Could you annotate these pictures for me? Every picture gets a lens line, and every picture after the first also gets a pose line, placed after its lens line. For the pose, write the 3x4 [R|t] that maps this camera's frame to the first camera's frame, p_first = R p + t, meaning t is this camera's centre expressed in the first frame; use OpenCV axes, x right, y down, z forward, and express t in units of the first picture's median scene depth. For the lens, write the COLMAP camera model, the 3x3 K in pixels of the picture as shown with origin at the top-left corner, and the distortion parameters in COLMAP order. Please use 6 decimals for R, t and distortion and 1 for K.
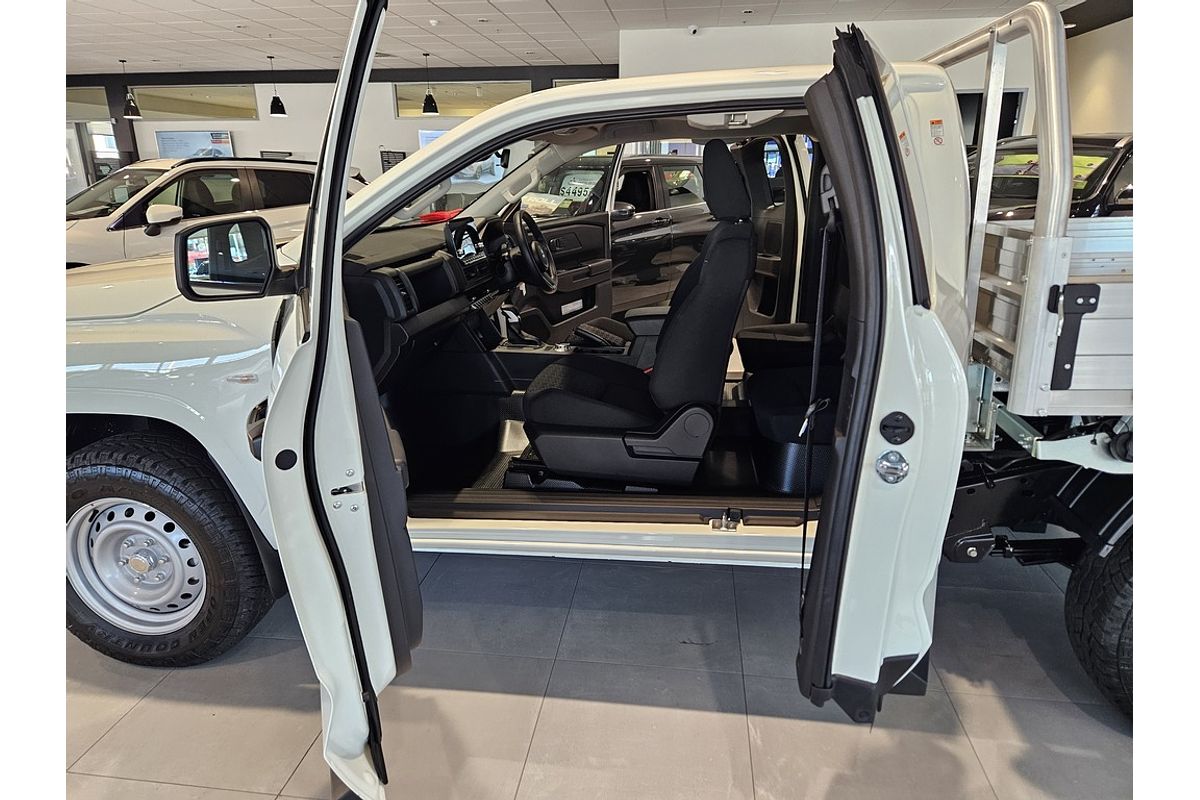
lens RADIAL K [[715.9, 0, 603.0], [0, 715.9, 394.5], [0, 0, 1]] dist [0.066136, -0.054335]
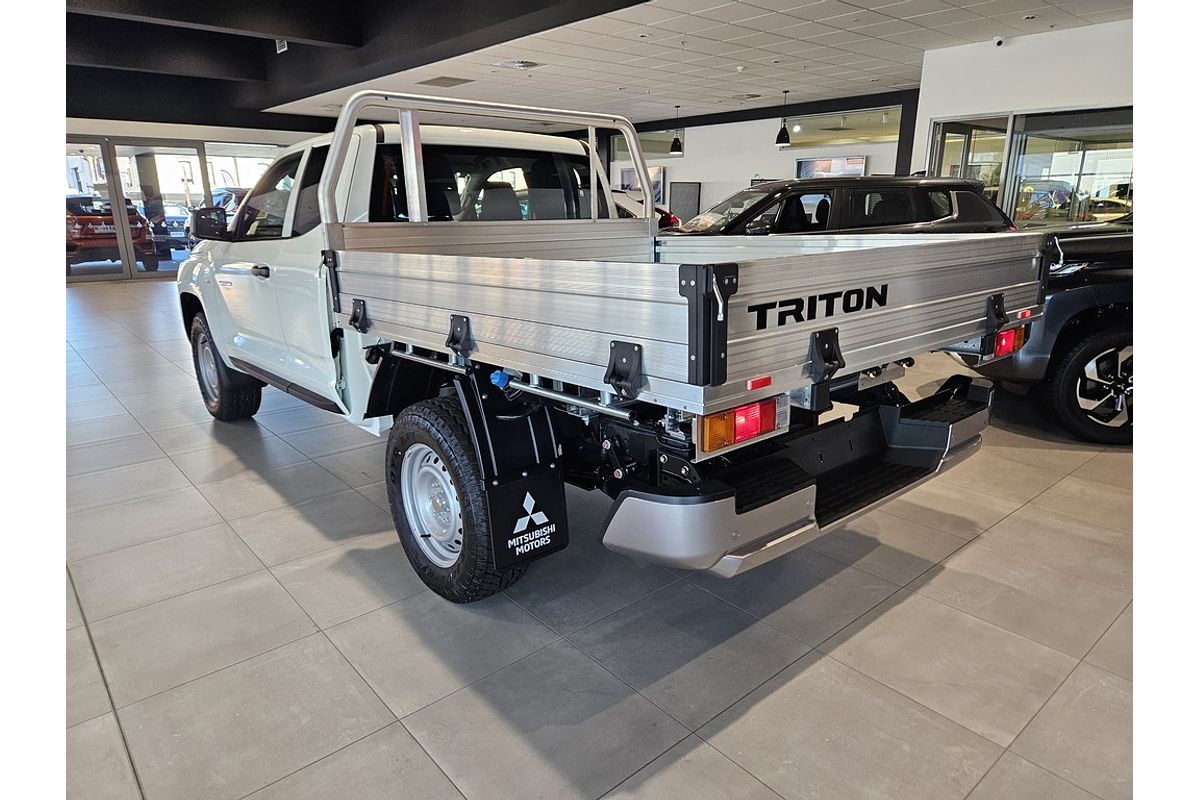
lens RADIAL K [[716.0, 0, 603.7], [0, 716.0, 404.9], [0, 0, 1]] dist [0.065640, -0.056156]
pose [[0.750005, 0.184982, -0.635039, 0.614871], [-0.199242, 0.978686, 0.049771, -0.000760], [0.630710, 0.089198, 0.770875, 0.022905]]
